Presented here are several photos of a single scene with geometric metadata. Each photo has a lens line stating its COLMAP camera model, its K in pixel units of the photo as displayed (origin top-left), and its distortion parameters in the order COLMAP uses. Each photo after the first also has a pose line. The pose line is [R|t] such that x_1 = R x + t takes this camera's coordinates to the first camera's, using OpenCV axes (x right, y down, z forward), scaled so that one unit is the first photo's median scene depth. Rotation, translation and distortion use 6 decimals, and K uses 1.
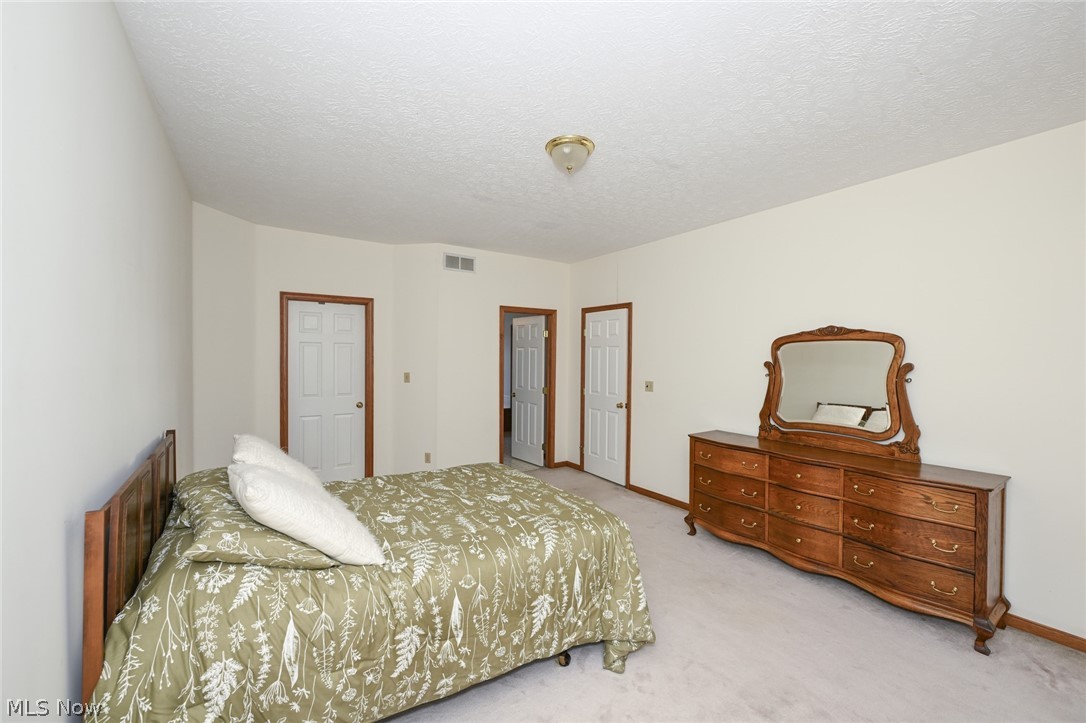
lens RADIAL K [[441.4, 0, 543.0], [0, 441.4, 361.5], [0, 0, 1]] dist [-0.014368, -0.000054]
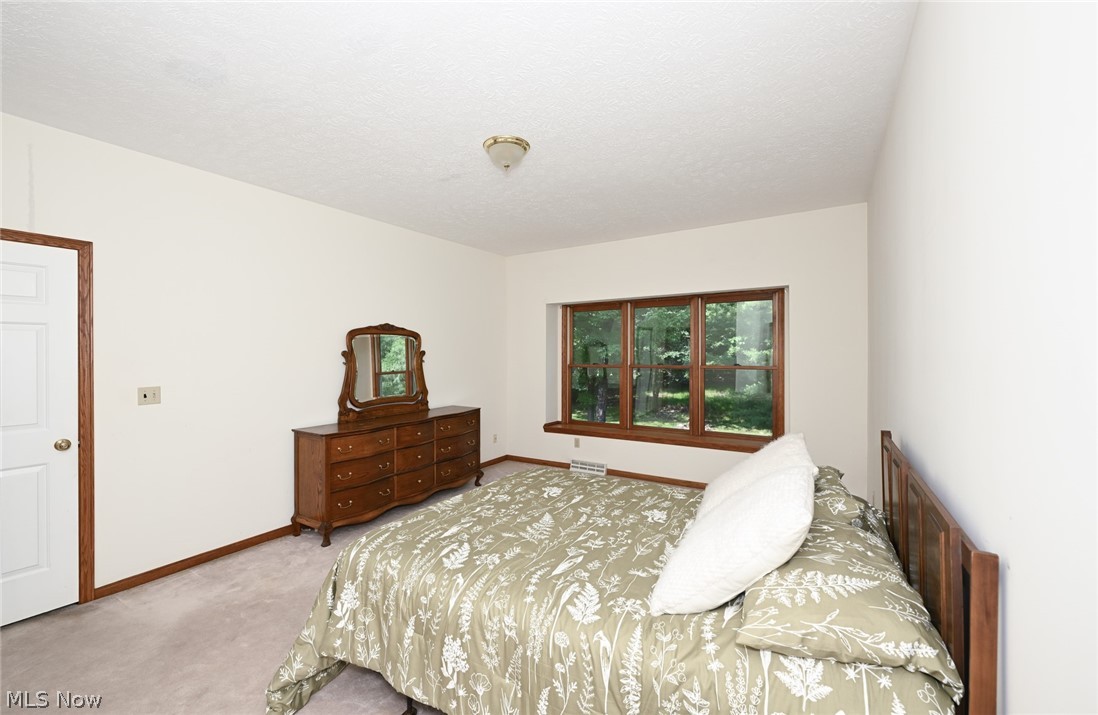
lens RADIAL K [[444.2, 0, 549.0], [0, 444.2, 357.5], [0, 0, 1]] dist [0.001322, 0.000123]
pose [[-0.406712, -0.021645, 0.913300, -0.847321], [0.008870, 0.999579, 0.027639, -0.011585], [-0.913513, 0.019342, -0.406349, 1.199441]]
